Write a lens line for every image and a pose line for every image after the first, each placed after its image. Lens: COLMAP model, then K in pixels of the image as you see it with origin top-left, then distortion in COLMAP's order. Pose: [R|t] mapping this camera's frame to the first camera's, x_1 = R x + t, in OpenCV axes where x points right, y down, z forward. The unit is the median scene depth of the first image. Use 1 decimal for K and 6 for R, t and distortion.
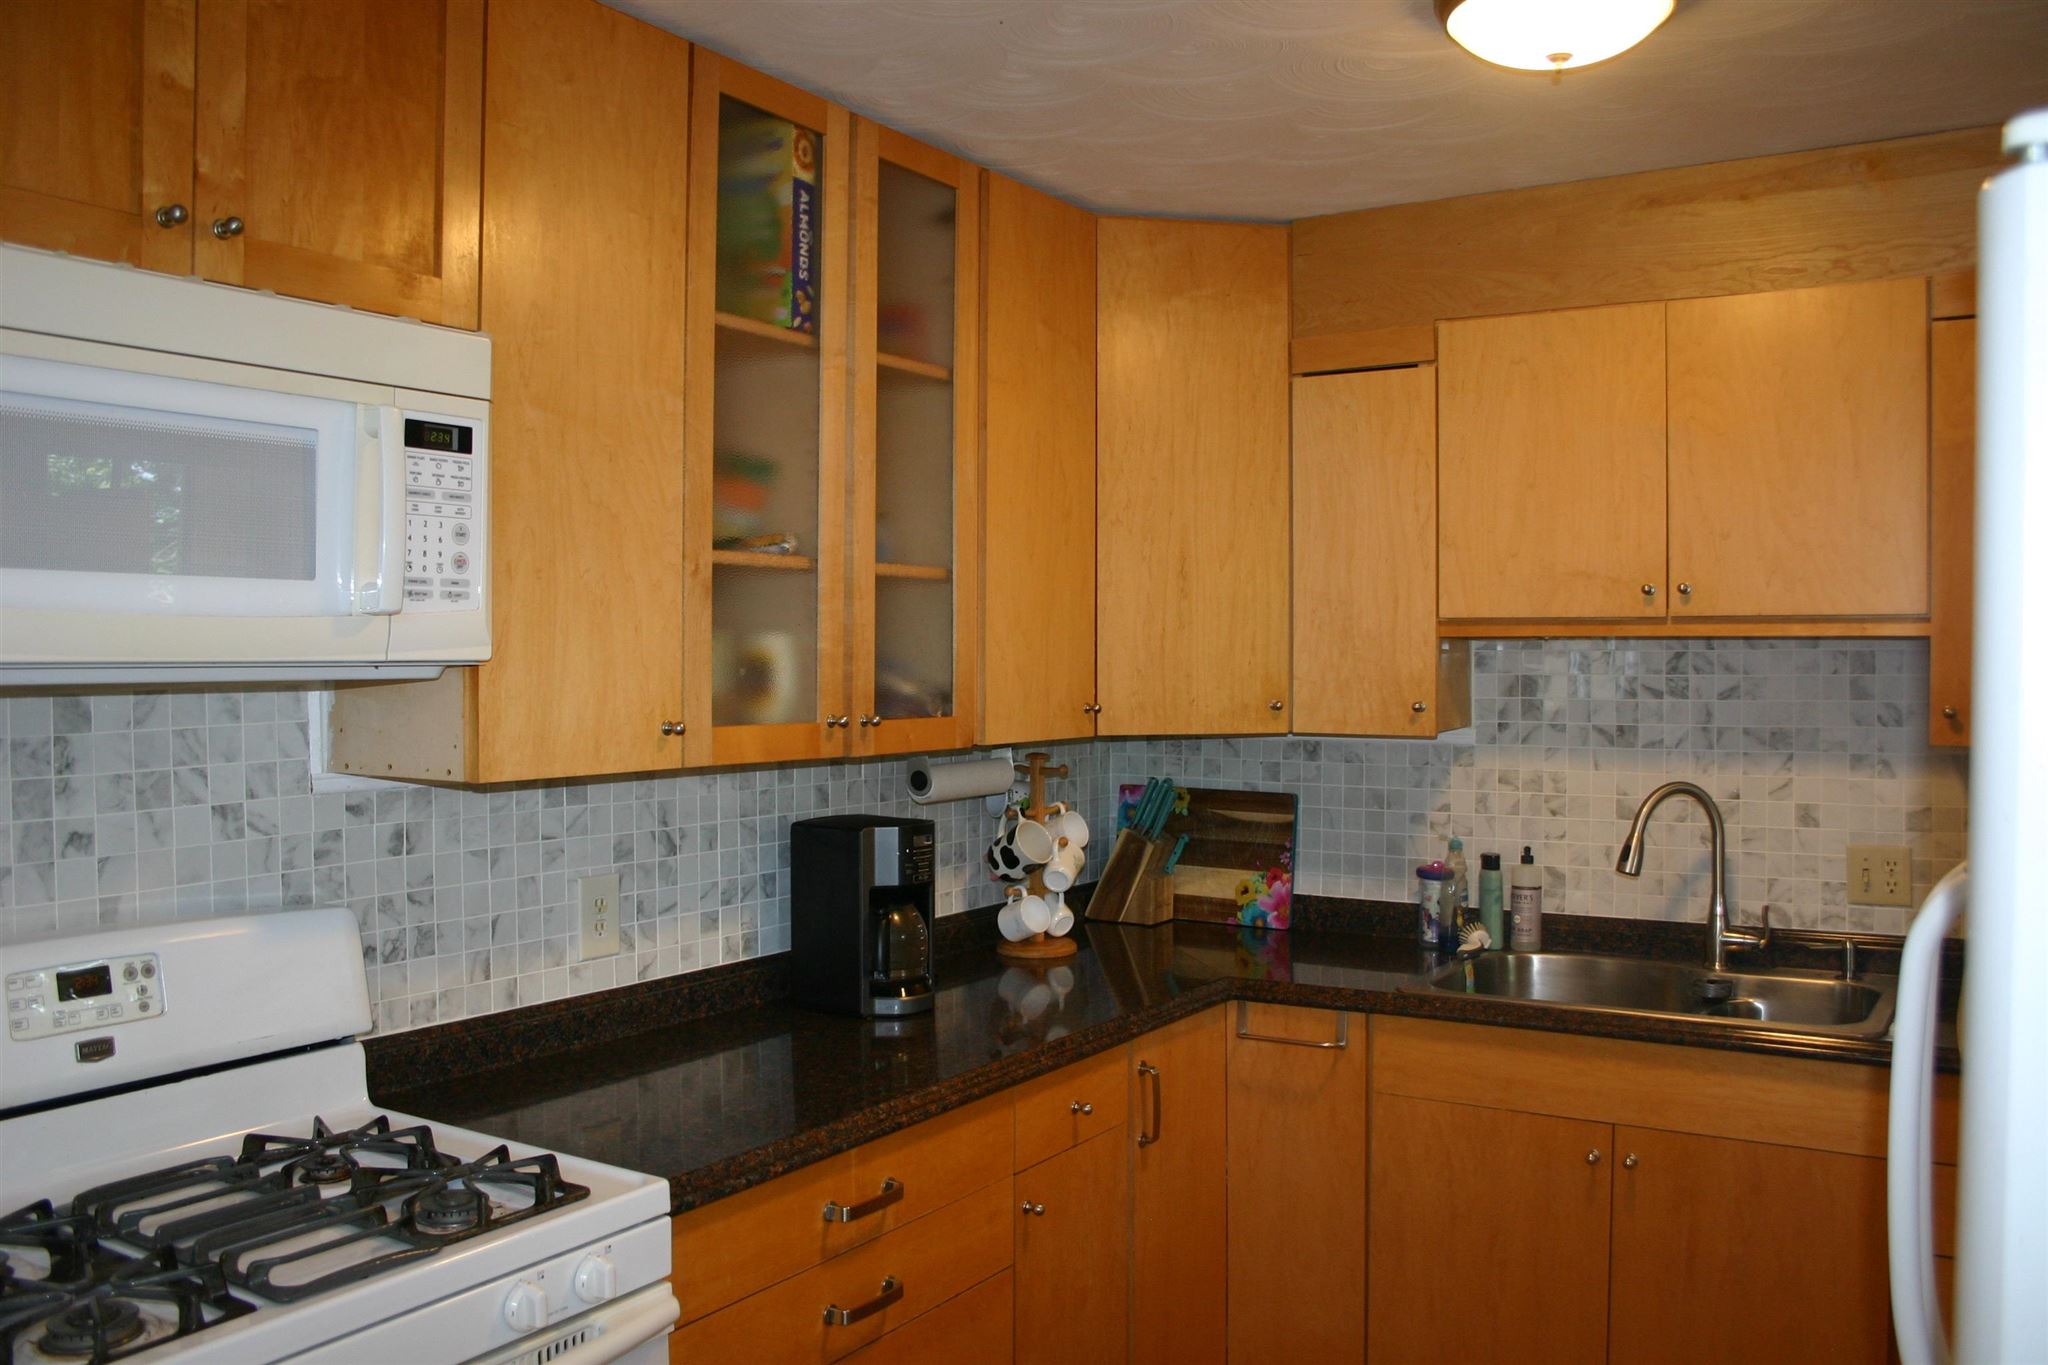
lens RADIAL K [[1637.8, 0, 1024.0], [0, 1637.8, 682.5], [0, 0, 1]] dist [-0.149669, 0.075425]
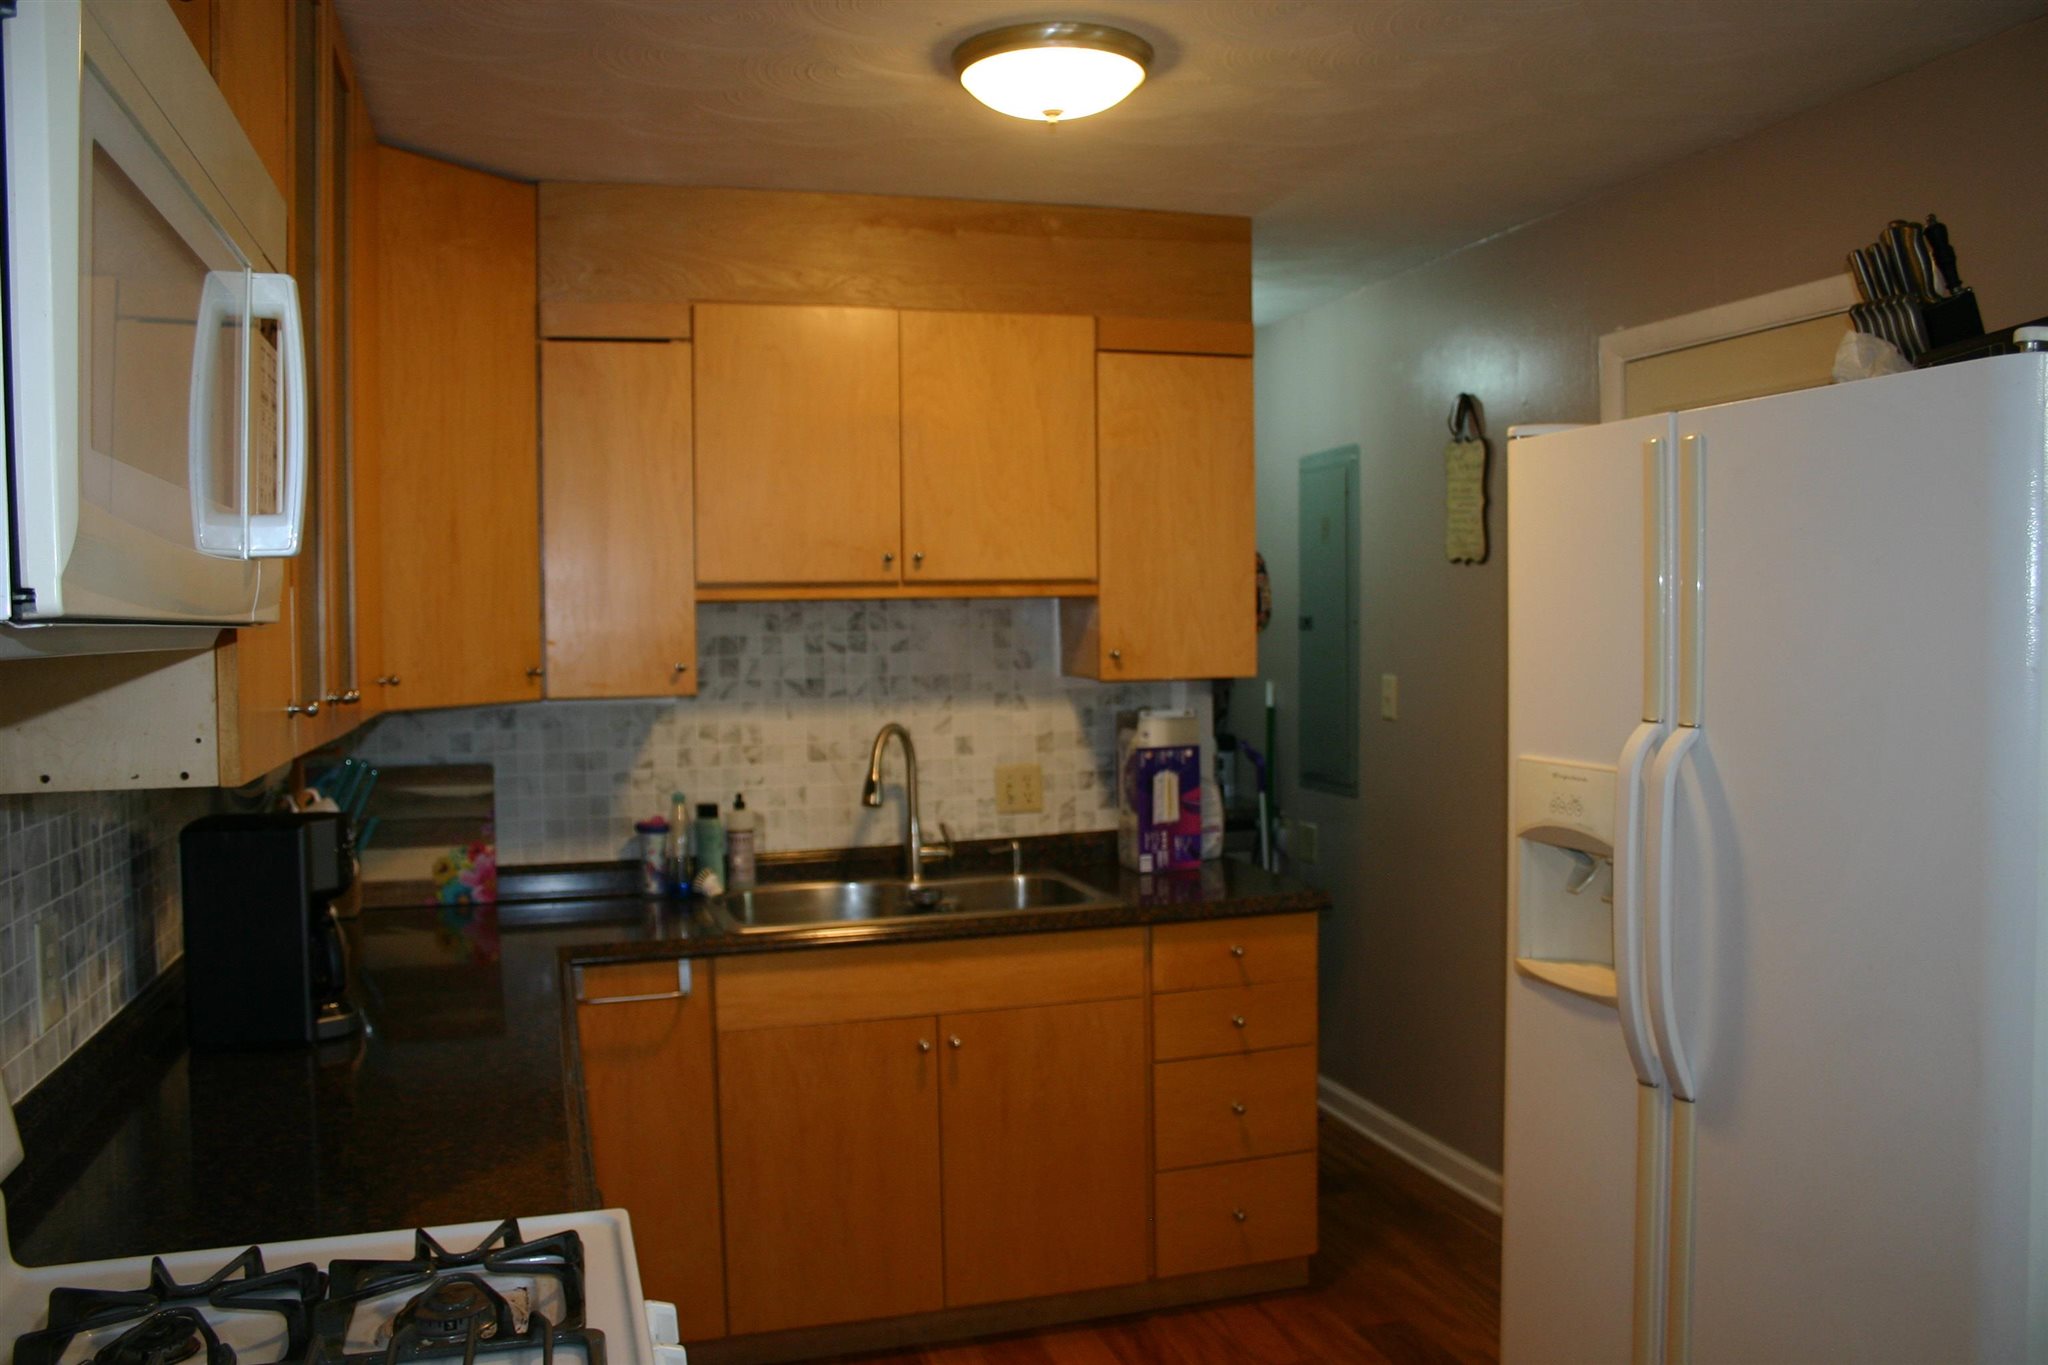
lens RADIAL K [[1637.8, 0, 1024.0], [0, 1637.8, 682.5], [0, 0, 1]] dist [-0.149669, 0.075425]
pose [[0.652523, -0.040836, 0.756668, -0.402358], [0.029278, 0.999160, 0.028675, 0.001325], [-0.757203, 0.003443, 0.653170, 0.141222]]
